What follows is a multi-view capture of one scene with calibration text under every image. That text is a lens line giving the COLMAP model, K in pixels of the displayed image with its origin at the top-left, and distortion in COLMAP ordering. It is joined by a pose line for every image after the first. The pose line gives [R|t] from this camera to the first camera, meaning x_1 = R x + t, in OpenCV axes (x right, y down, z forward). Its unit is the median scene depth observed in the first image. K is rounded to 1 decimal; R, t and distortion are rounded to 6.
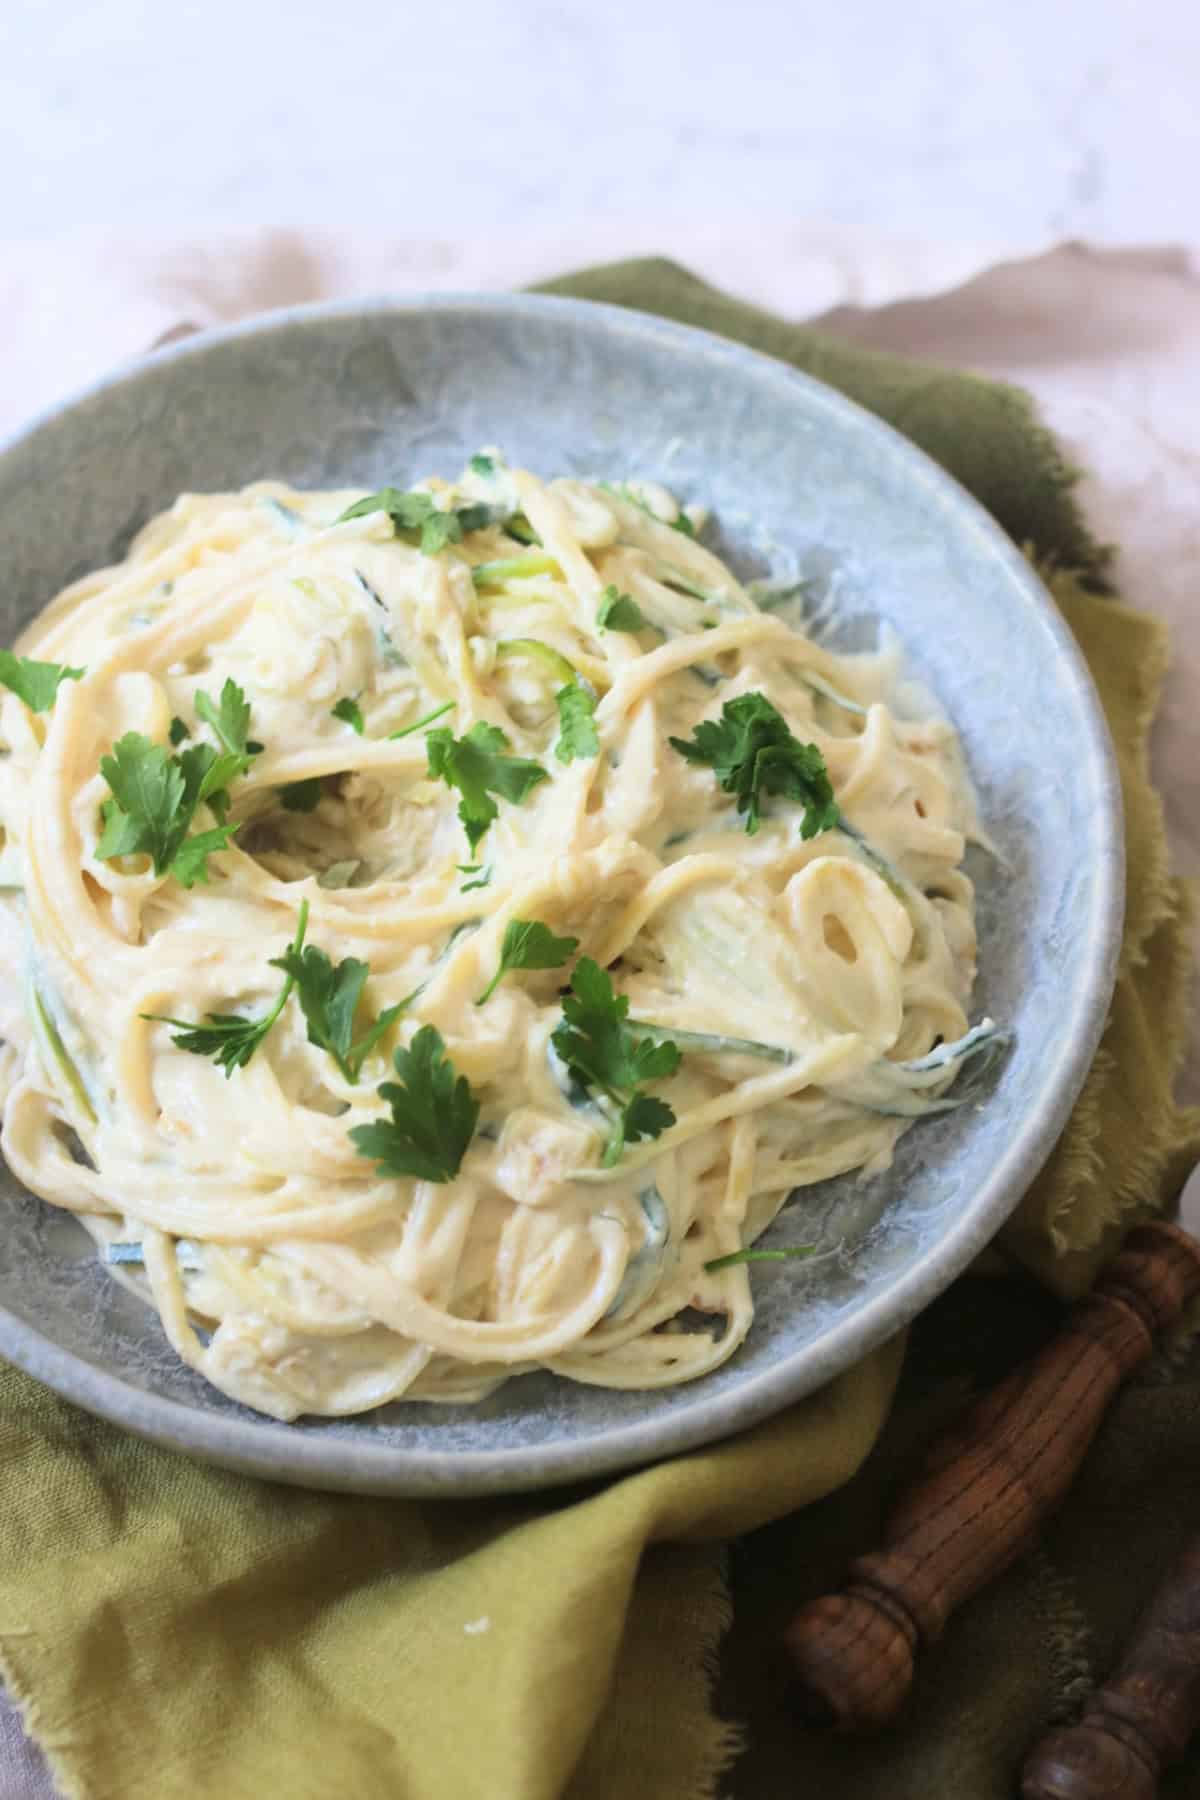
lens RADIAL K [[4492.8, 0, 603.9], [0, 4492.8, 941.4], [0, 0, 1]] dist [-0.058765, 0.000000]
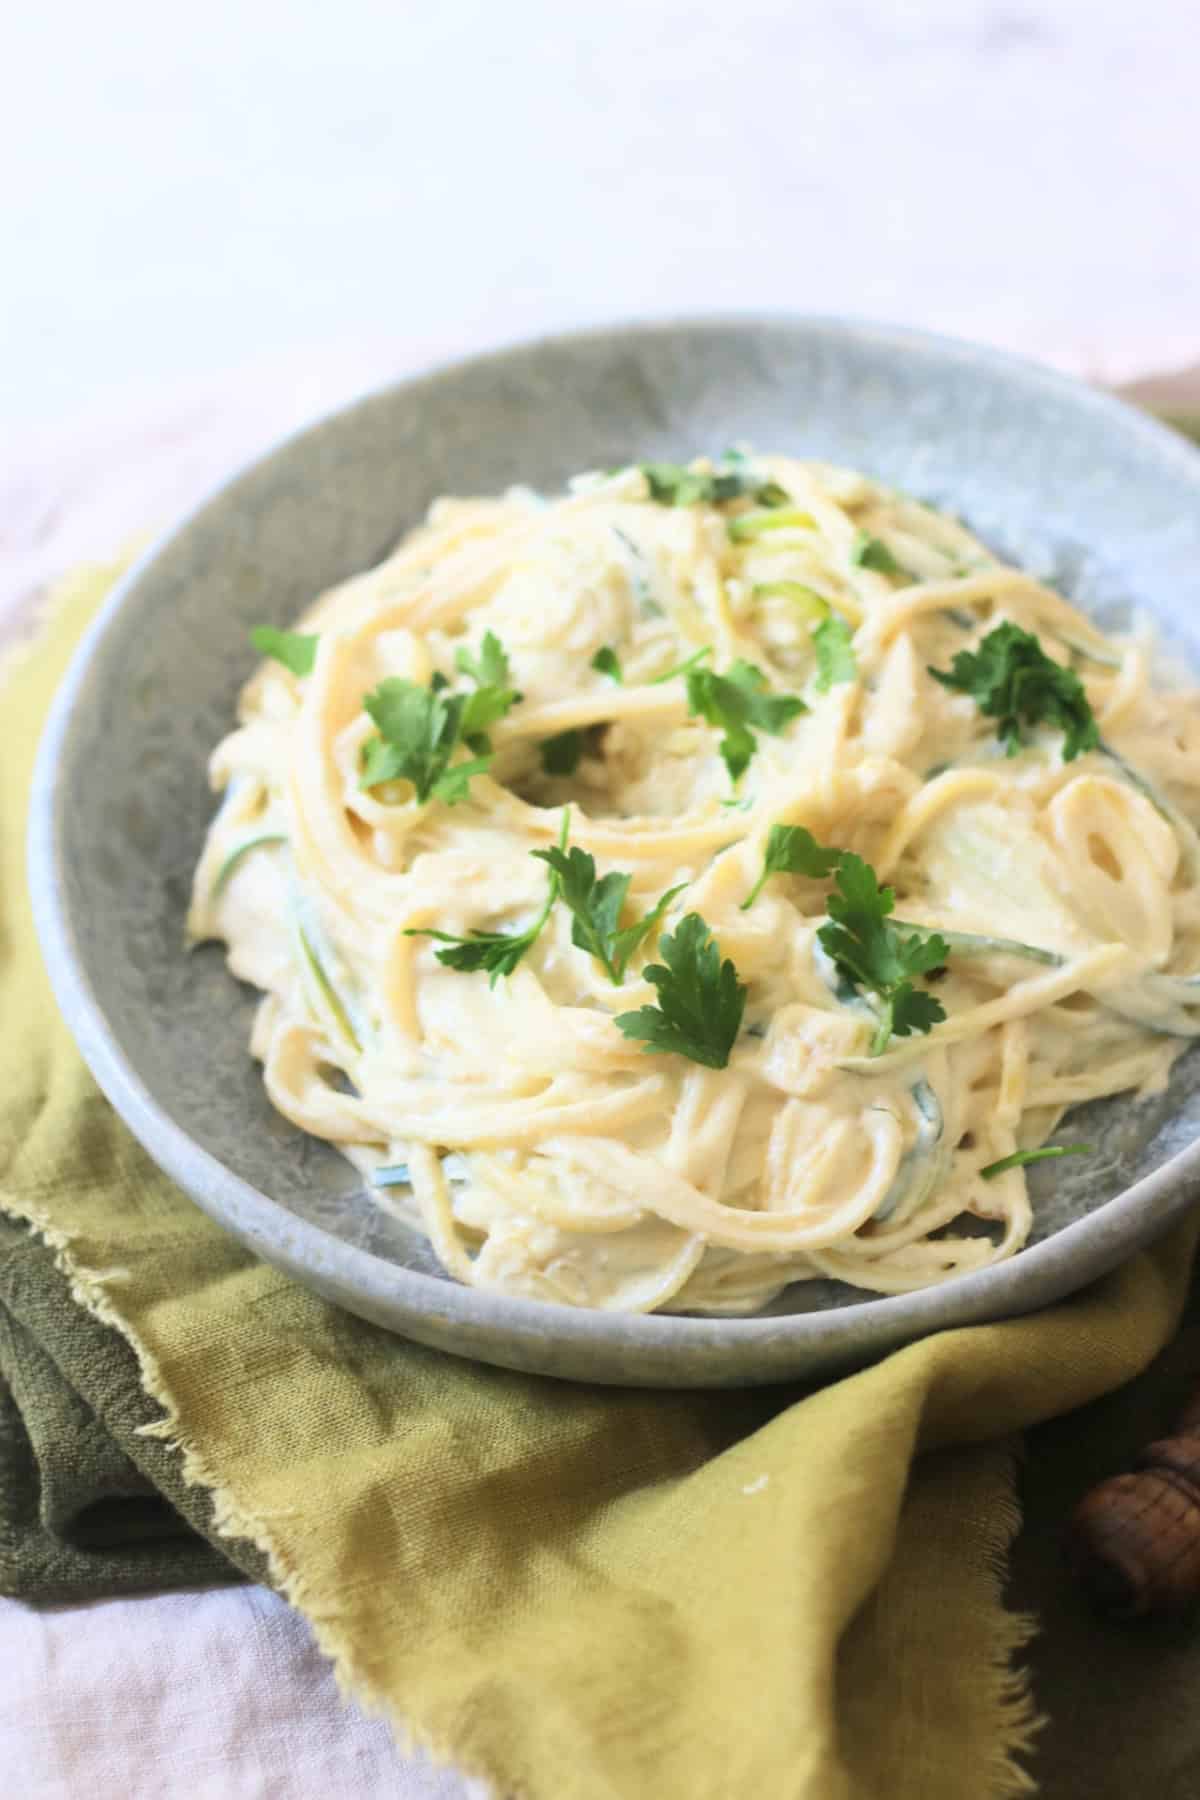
lens RADIAL K [[4492.8, 0, 611.0], [0, 4492.8, 896.1], [0, 0, 1]] dist [-0.058765, 0.000000]
pose [[0.998101, -0.029839, -0.053882, -0.003346], [0.018625, 0.980076, -0.197747, 0.203566], [0.058709, 0.196368, 0.978771, 0.025059]]
